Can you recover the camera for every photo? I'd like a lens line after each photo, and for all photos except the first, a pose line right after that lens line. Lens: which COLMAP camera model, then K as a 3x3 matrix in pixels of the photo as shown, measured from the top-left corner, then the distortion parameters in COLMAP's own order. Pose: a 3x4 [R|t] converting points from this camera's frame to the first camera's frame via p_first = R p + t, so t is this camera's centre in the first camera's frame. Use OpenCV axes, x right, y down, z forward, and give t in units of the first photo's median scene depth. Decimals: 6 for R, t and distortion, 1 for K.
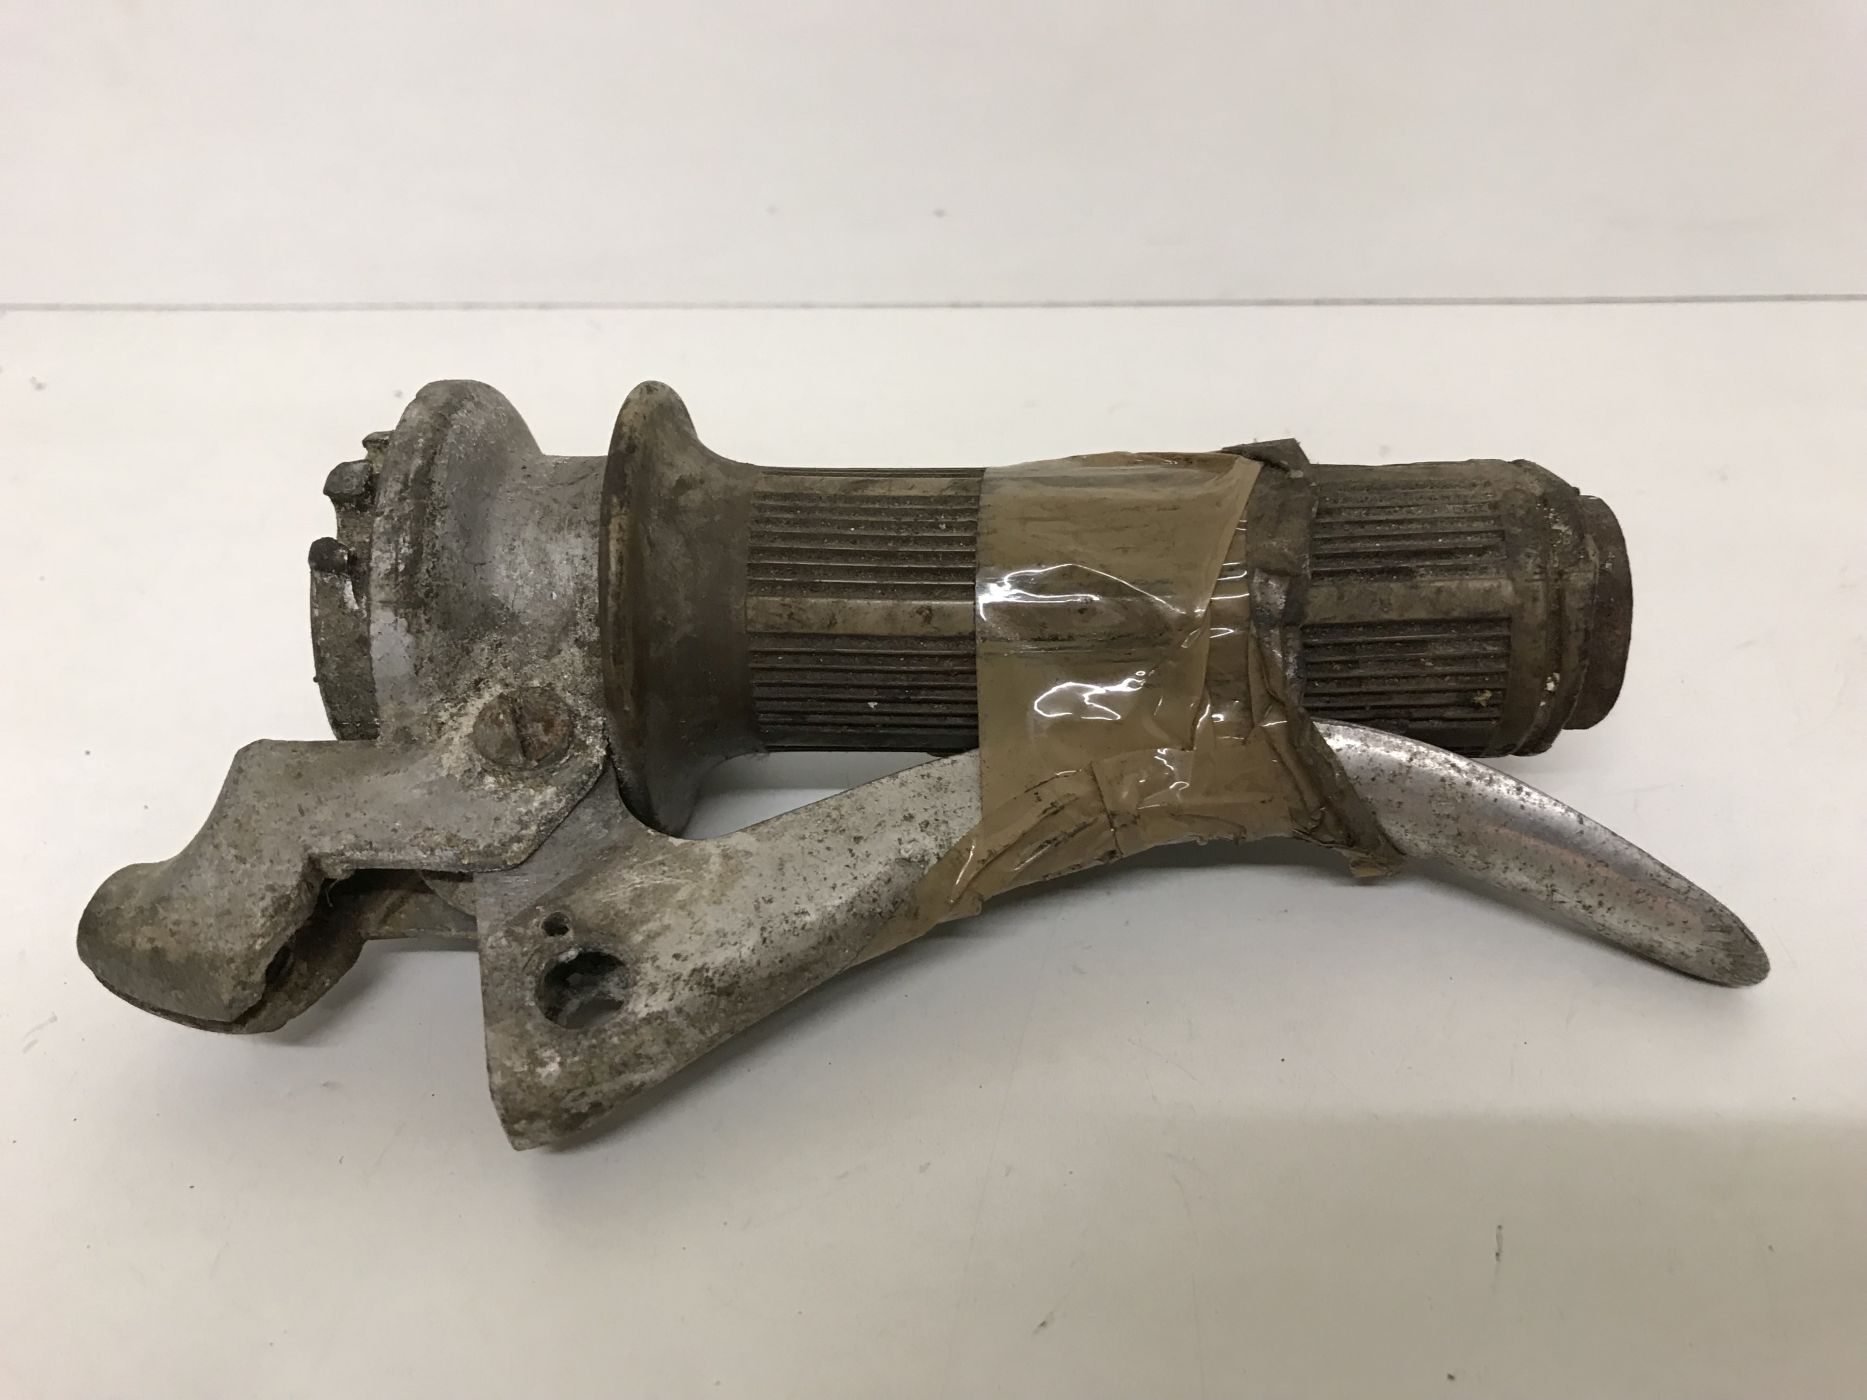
lens RADIAL K [[1518.1, 0, 933.5], [0, 1518.1, 700.0], [0, 0, 1]] dist [0.192034, -0.701454]
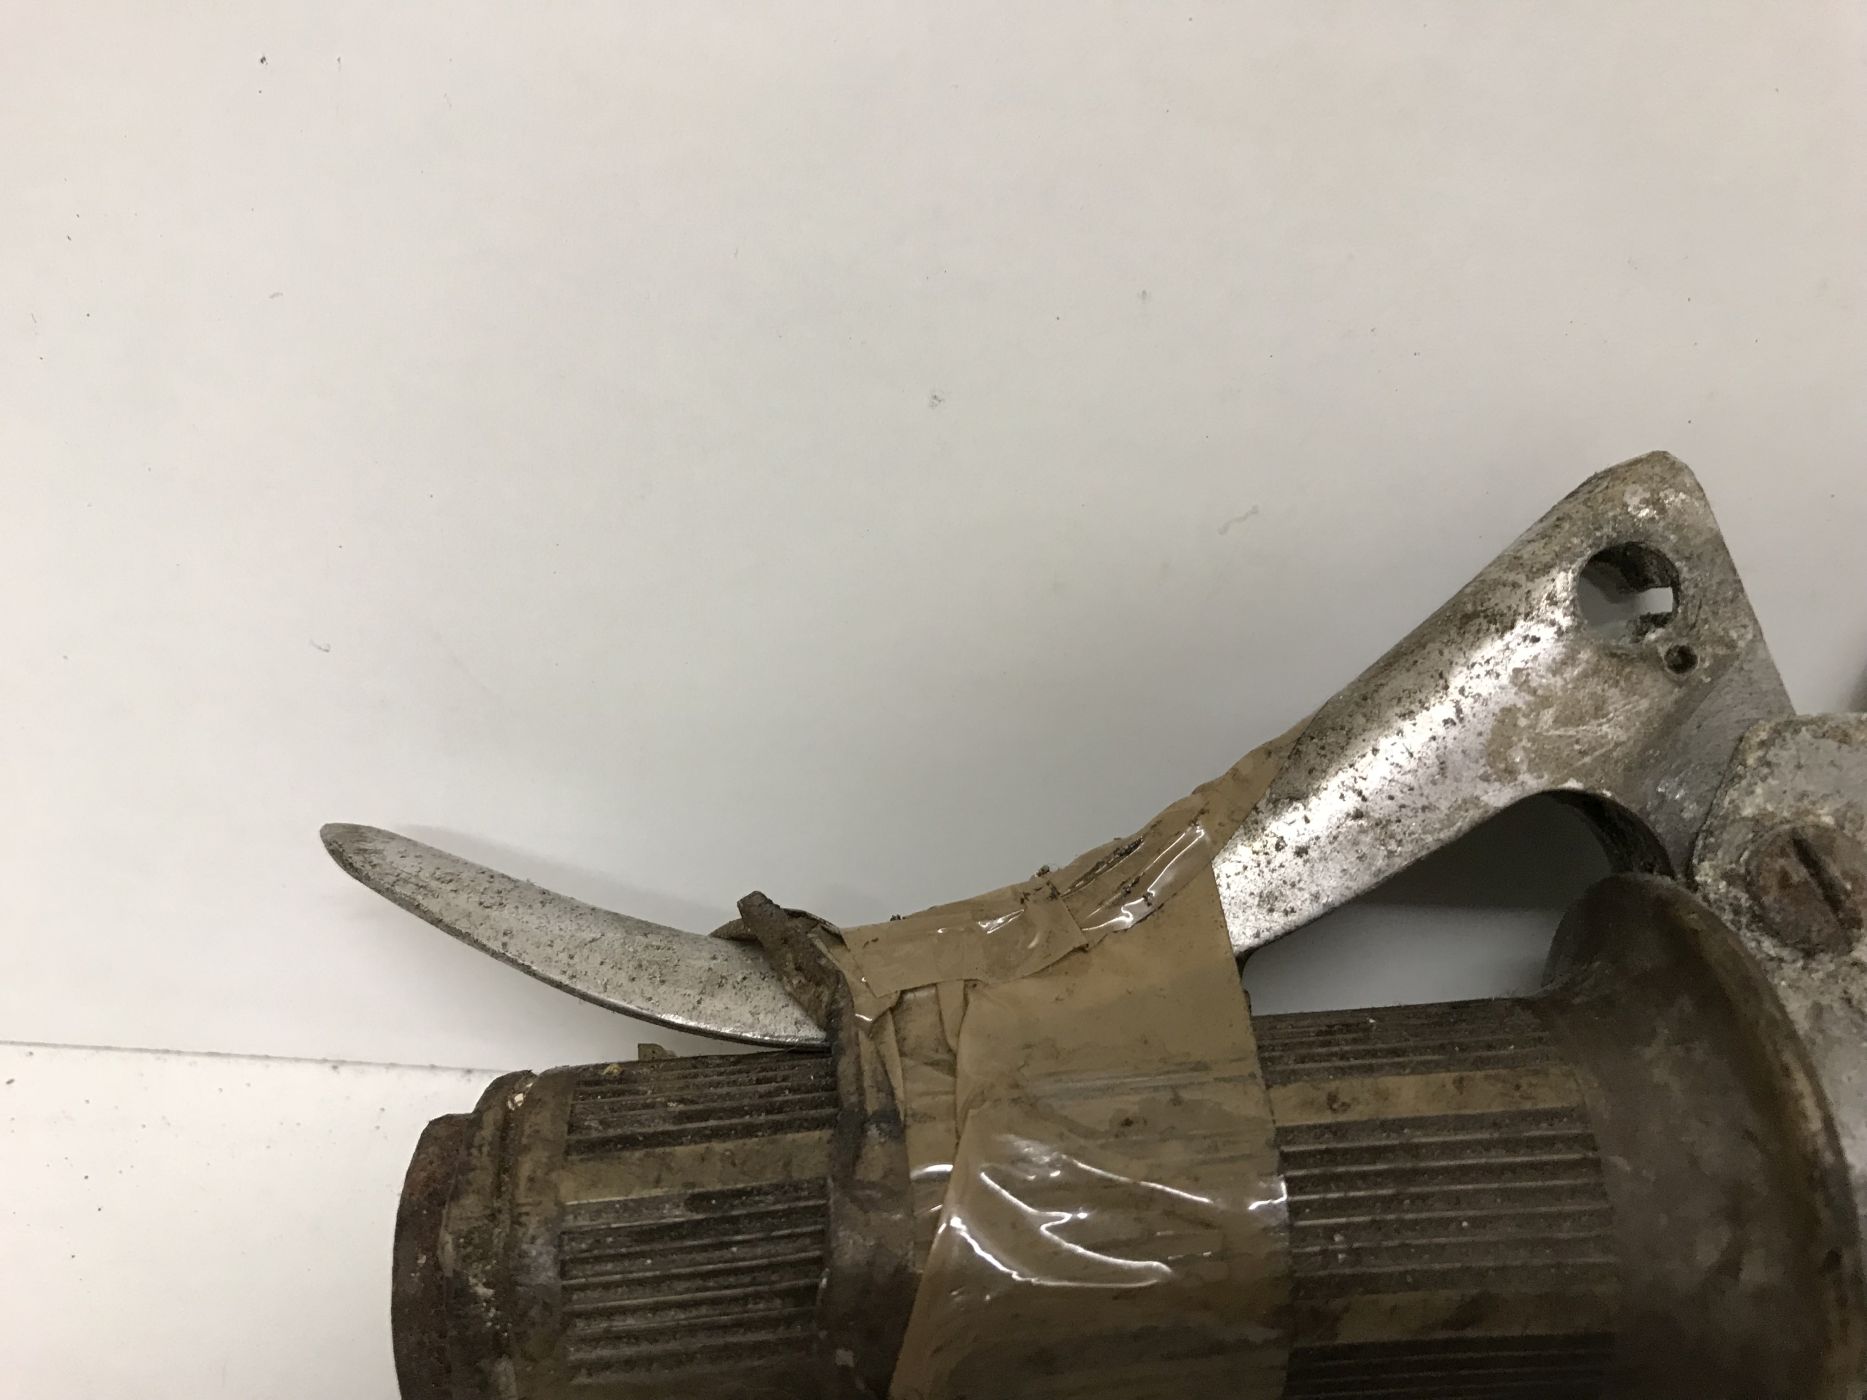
lens RADIAL K [[1548.6, 0, 933.5], [0, 1548.6, 700.0], [0, 0, 1]] dist [-0.006011, 0.001805]
pose [[-0.994298, 0.105439, 0.015921, 0.166810], [-0.067056, -0.734339, 0.675463, -0.433099], [0.082911, 0.670544, 0.737222, 0.316769]]
